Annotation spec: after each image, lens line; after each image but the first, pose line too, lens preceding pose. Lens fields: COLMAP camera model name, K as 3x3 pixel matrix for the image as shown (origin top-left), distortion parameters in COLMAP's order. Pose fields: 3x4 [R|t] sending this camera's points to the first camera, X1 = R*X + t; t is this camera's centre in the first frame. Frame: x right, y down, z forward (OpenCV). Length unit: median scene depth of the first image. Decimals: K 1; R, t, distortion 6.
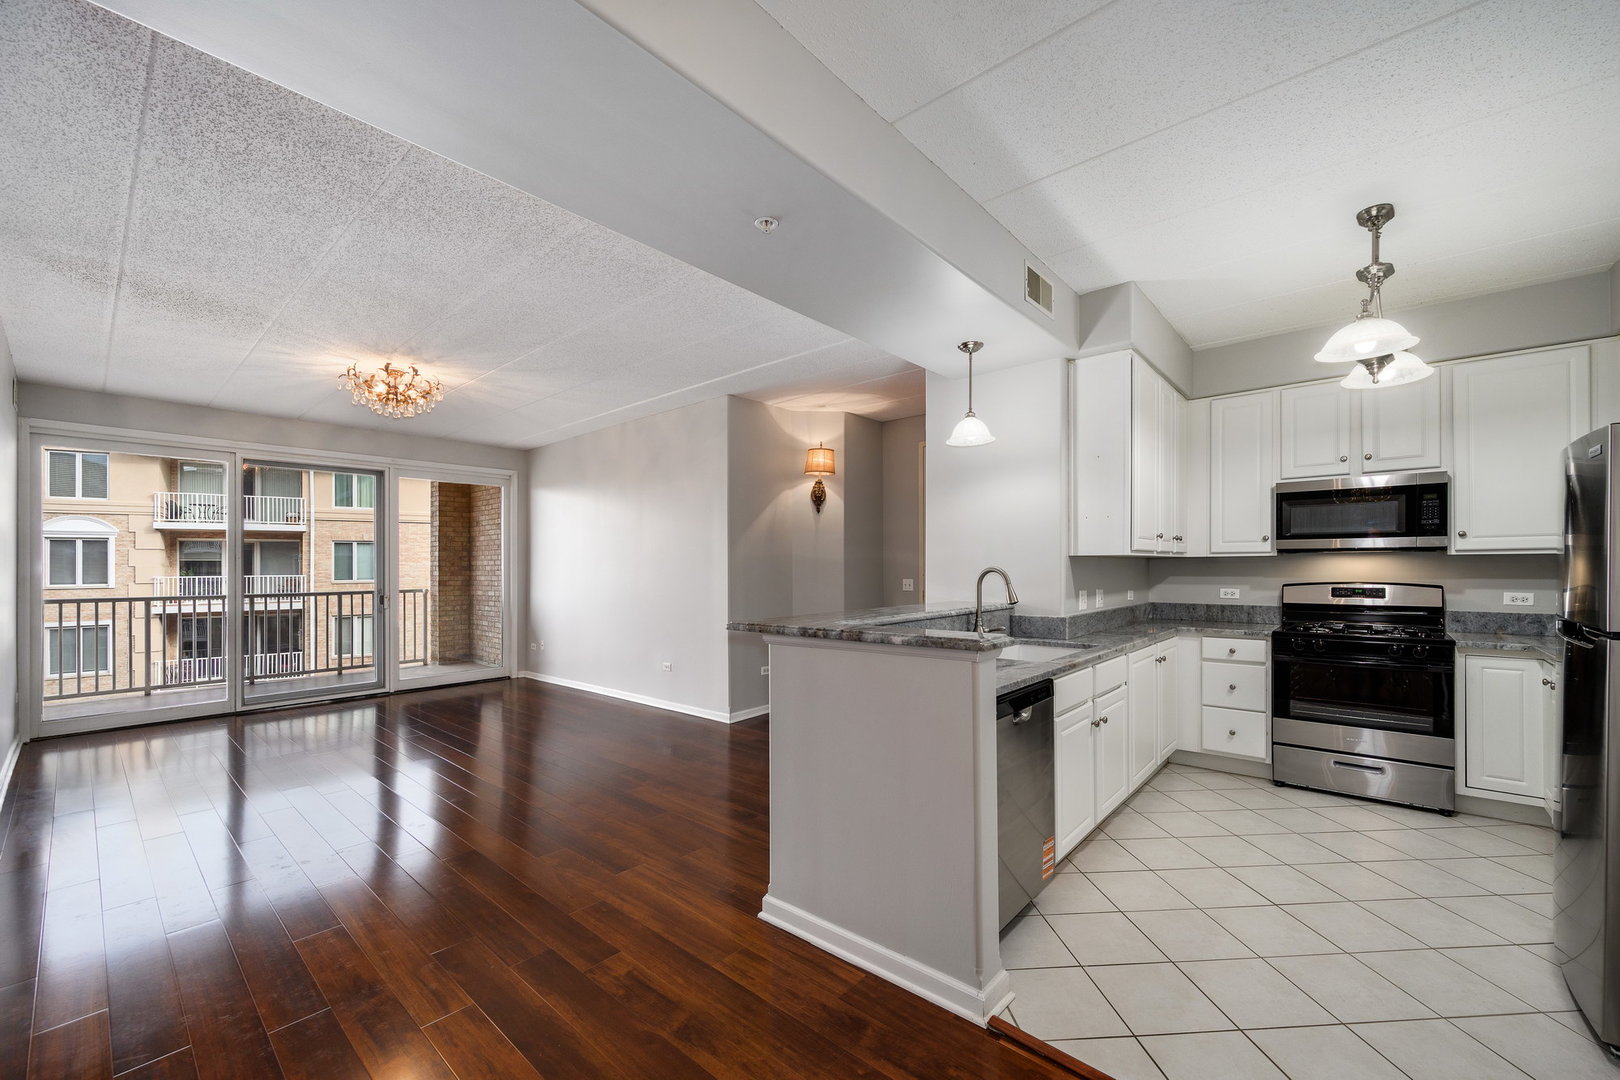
lens RADIAL K [[645.6, 0, 850.1], [0, 645.6, 568.4], [0, 0, 1]] dist [-0.007655, -0.000535]
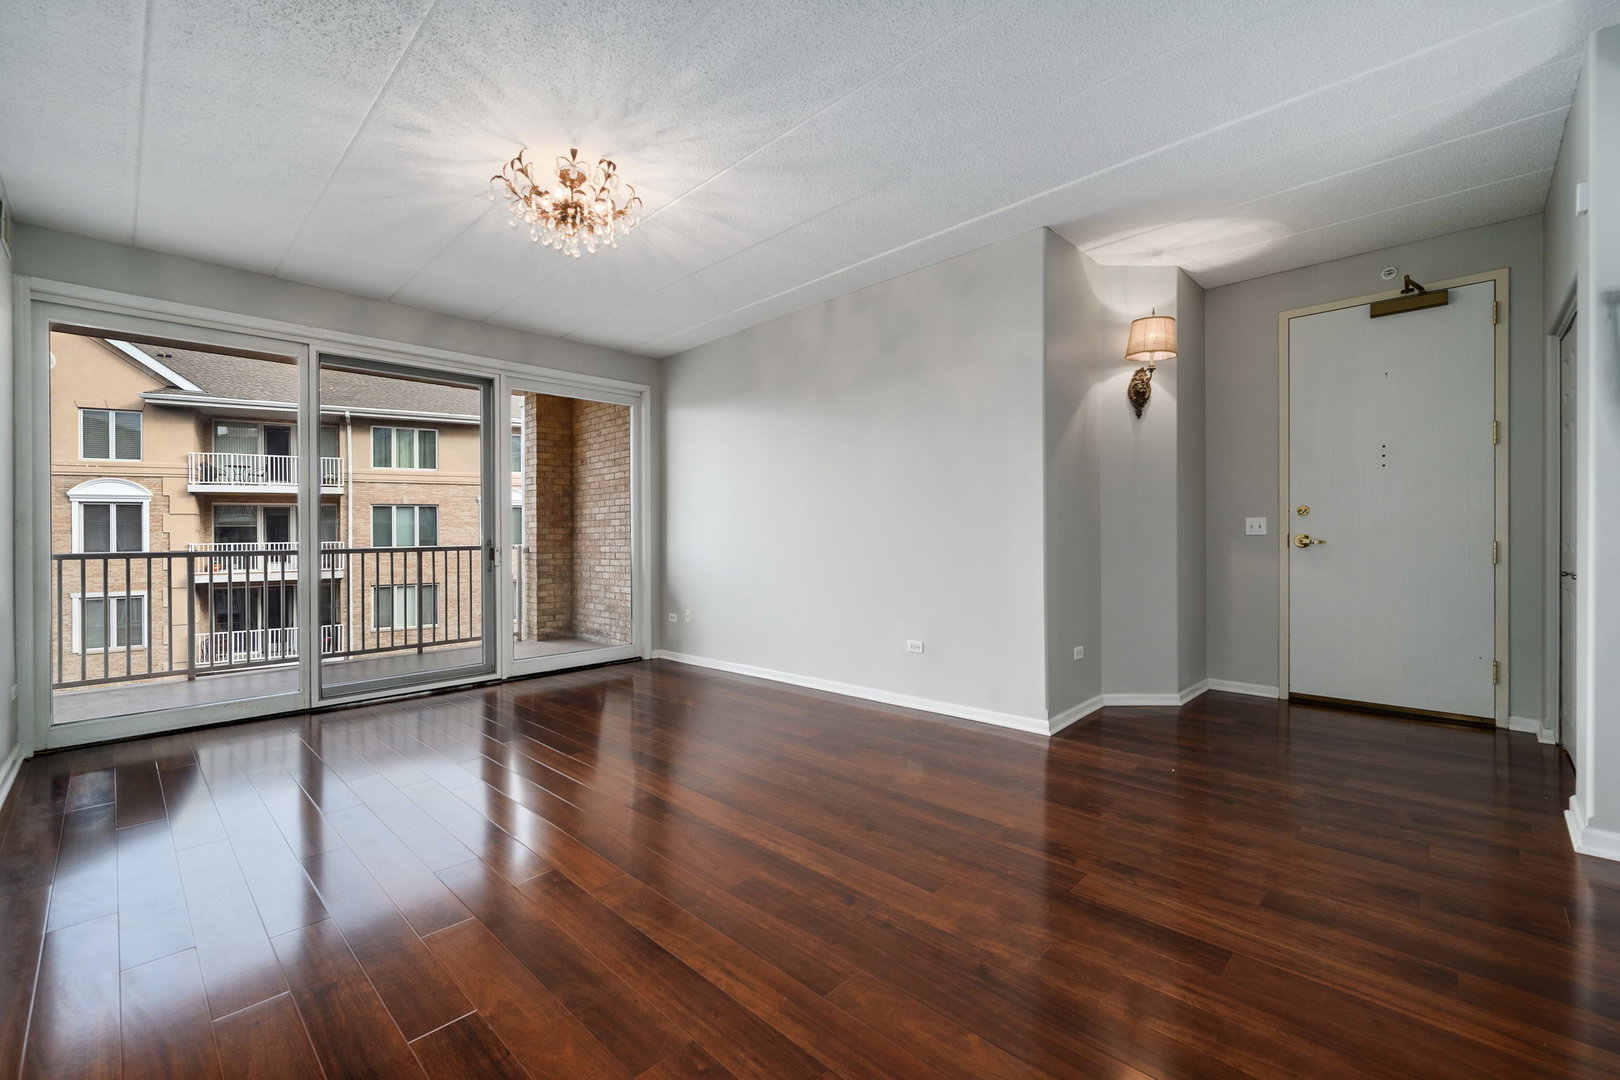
lens RADIAL K [[676.9, 0, 837.3], [0, 676.9, 537.0], [0, 0, 1]] dist [-0.006936, -0.000973]
pose [[0.998311, -0.006543, -0.057721, -0.216996], [0.006558, 0.999978, 0.000084, 0.024293], [0.057719, -0.000463, 0.998333, 0.187568]]
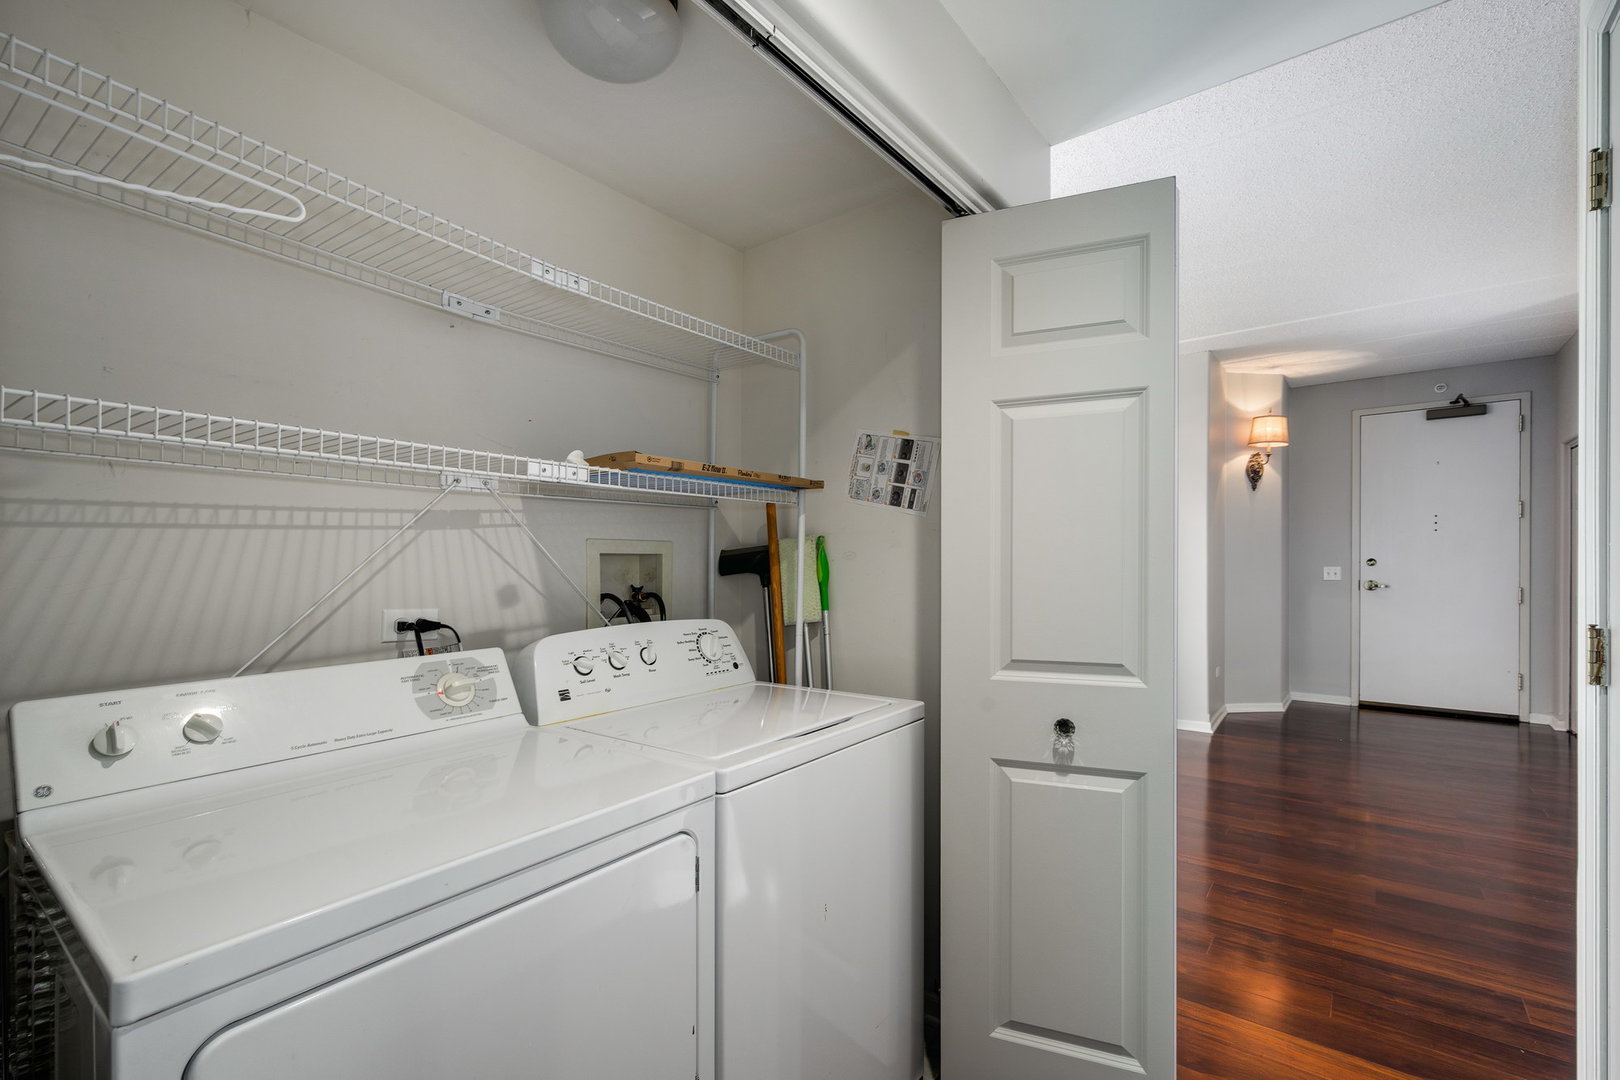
lens RADIAL K [[676.9, 0, 845.3], [0, 676.9, 567.0], [0, 0, 1]] dist [-0.006936, -0.000973]
pose [[0.999695, -0.004552, 0.024270, -0.419289], [0.004532, 0.999989, 0.000869, 0.009566], [-0.024273, -0.000759, 0.999705, 0.068337]]
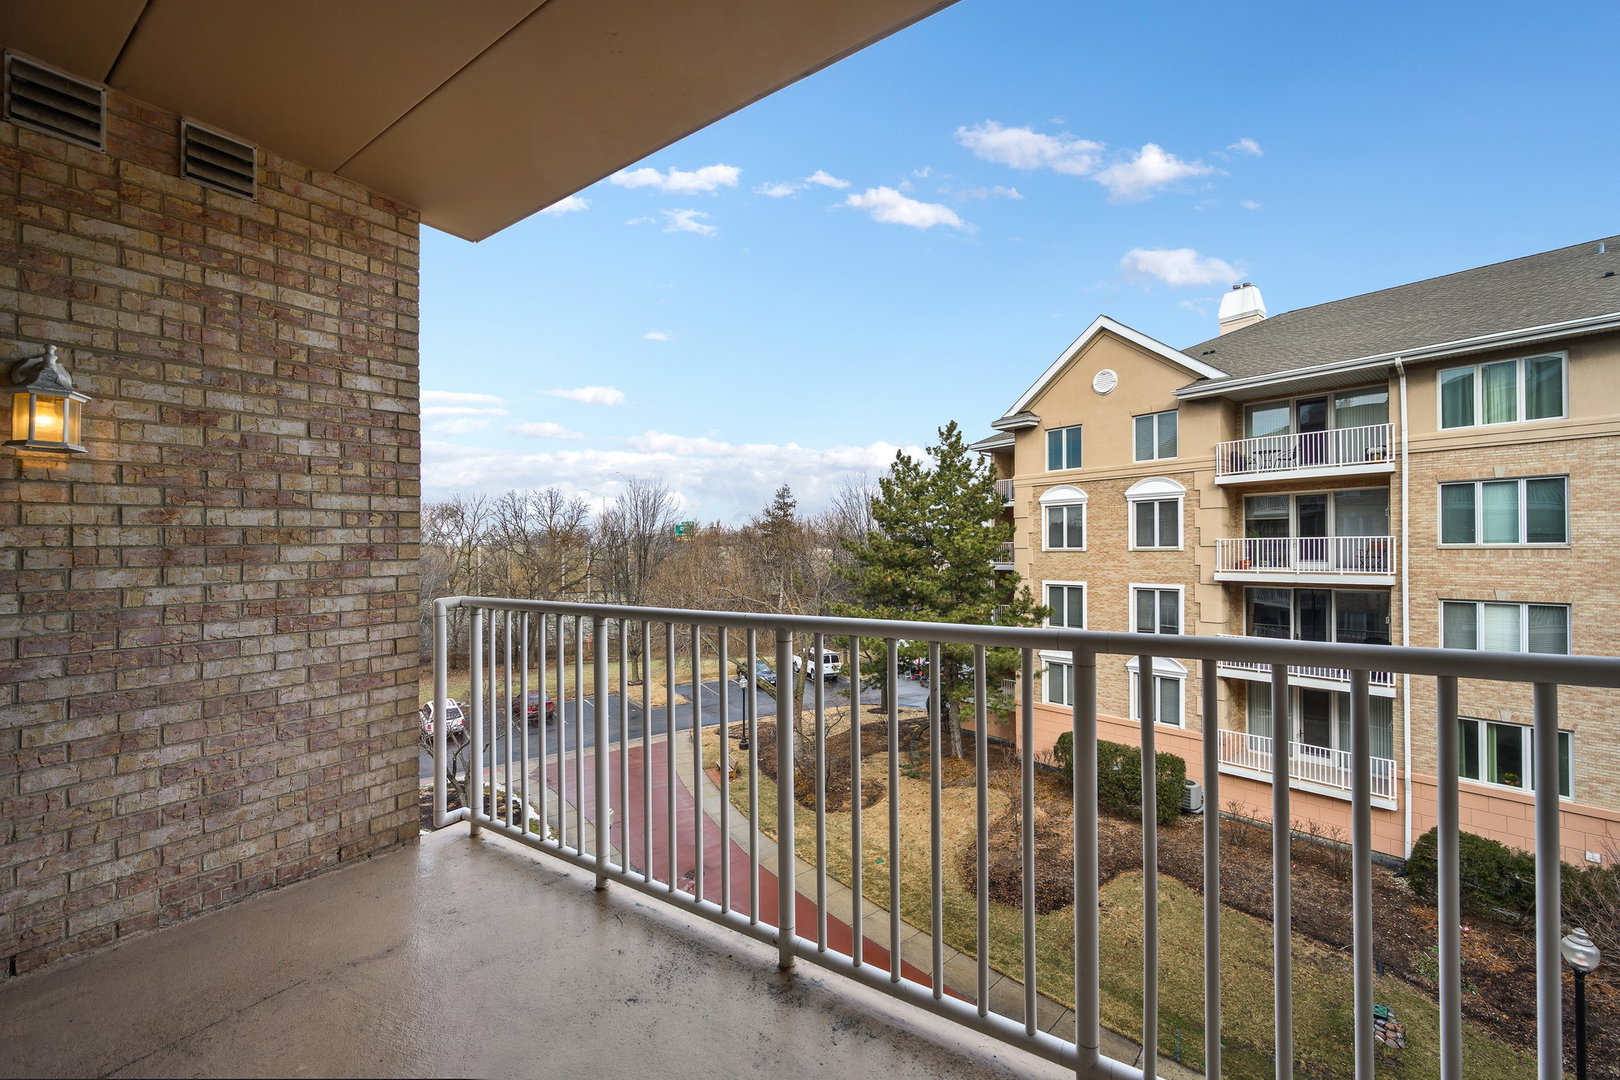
lens RADIAL K [[659.1, 0, 793.2], [0, 659.1, 538.8], [0, 0, 1]] dist [0.004693, 0.000471]
pose [[0.083138, -0.000481, -0.996538, -0.546926], [0.015253, 0.999883, 0.000789, 0.008147], [0.996421, -0.015266, 0.083136, 0.825868]]
